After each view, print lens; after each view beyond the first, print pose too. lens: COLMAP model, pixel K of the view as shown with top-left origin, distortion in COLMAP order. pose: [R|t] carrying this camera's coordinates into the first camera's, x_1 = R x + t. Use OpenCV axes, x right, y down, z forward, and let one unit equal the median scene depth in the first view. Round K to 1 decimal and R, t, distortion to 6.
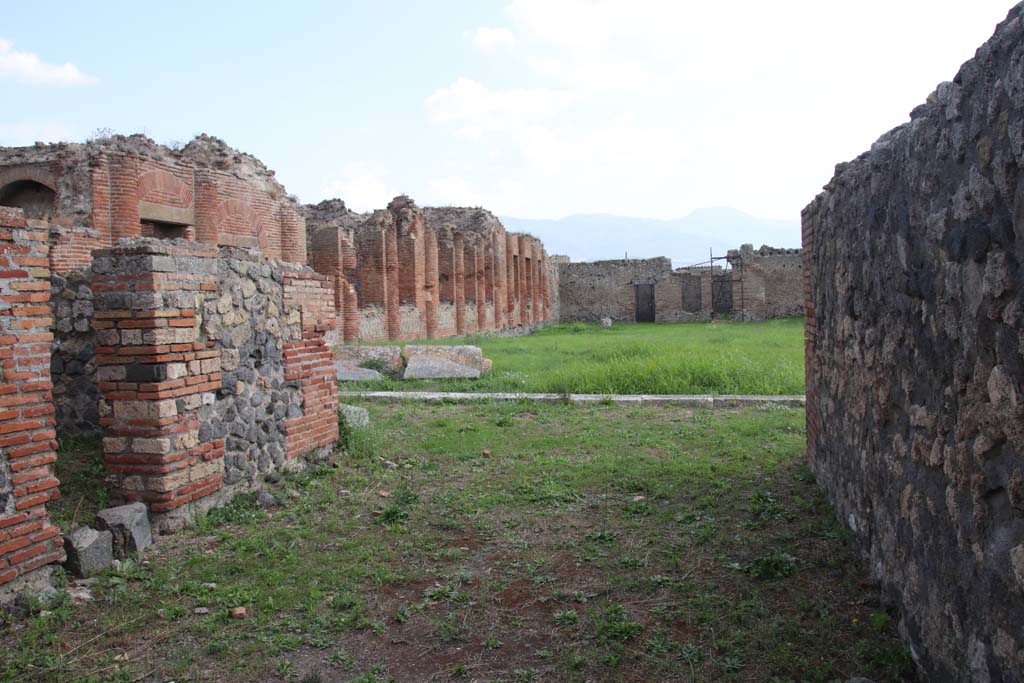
lens RADIAL K [[870.7, 0, 494.0], [0, 870.7, 348.4], [0, 0, 1]] dist [-0.124679, 0.155269]
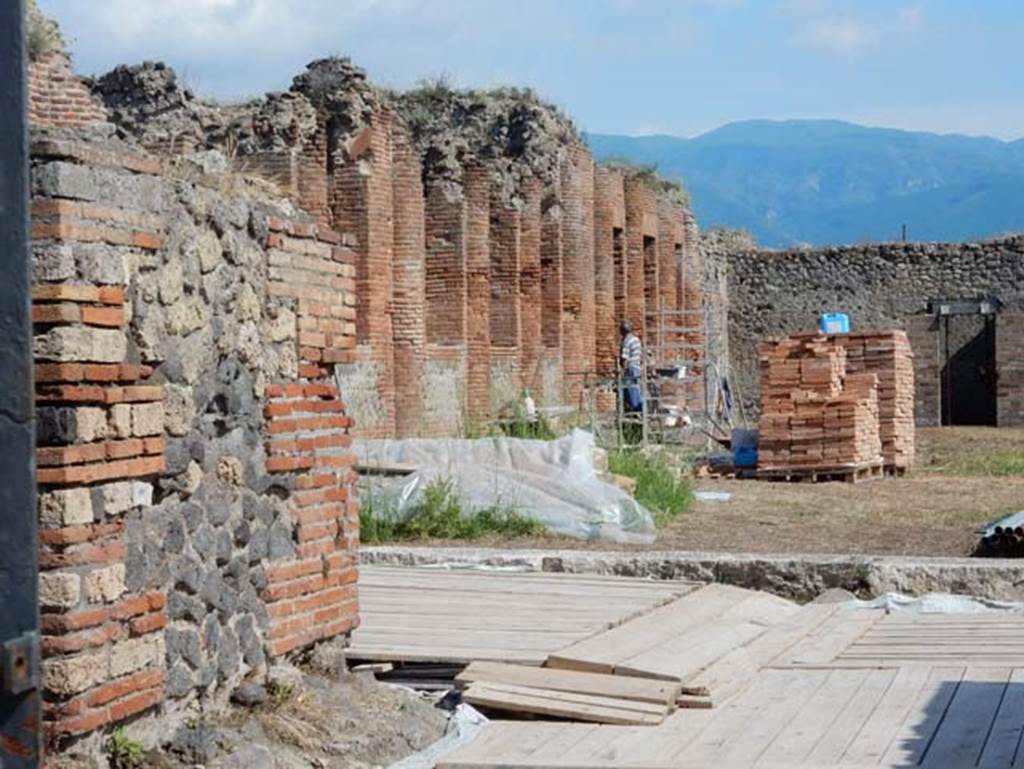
lens RADIAL K [[2477.5, 0, 511.9], [0, 2477.5, 415.7], [0, 0, 1]] dist [-0.016235, -0.008263]
pose [[0.999893, 0.014519, 0.001496, -0.126987], [-0.014459, 0.999299, -0.034538, 0.051469], [-0.001997, 0.034513, 0.999402, -0.227896]]
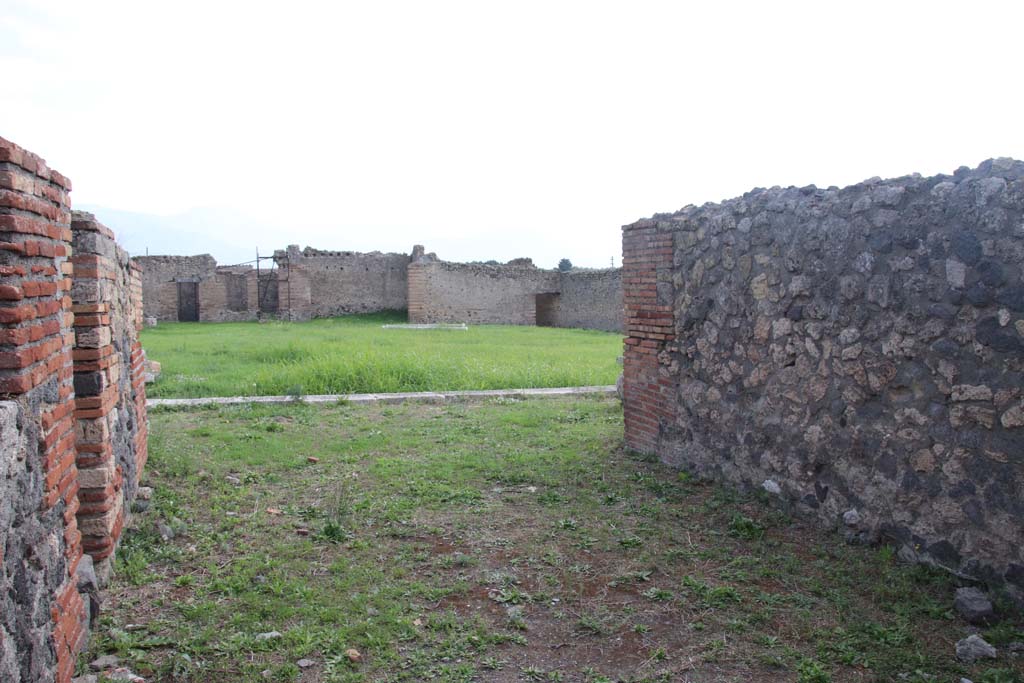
lens RADIAL K [[870.7, 0, 494.0], [0, 870.7, 348.4], [0, 0, 1]] dist [-0.124679, 0.155269]
pose [[0.844046, -0.010731, 0.536164, -0.400088], [0.010530, 0.999939, 0.003436, -0.002042], [-0.536168, 0.002746, 0.844107, 0.119296]]
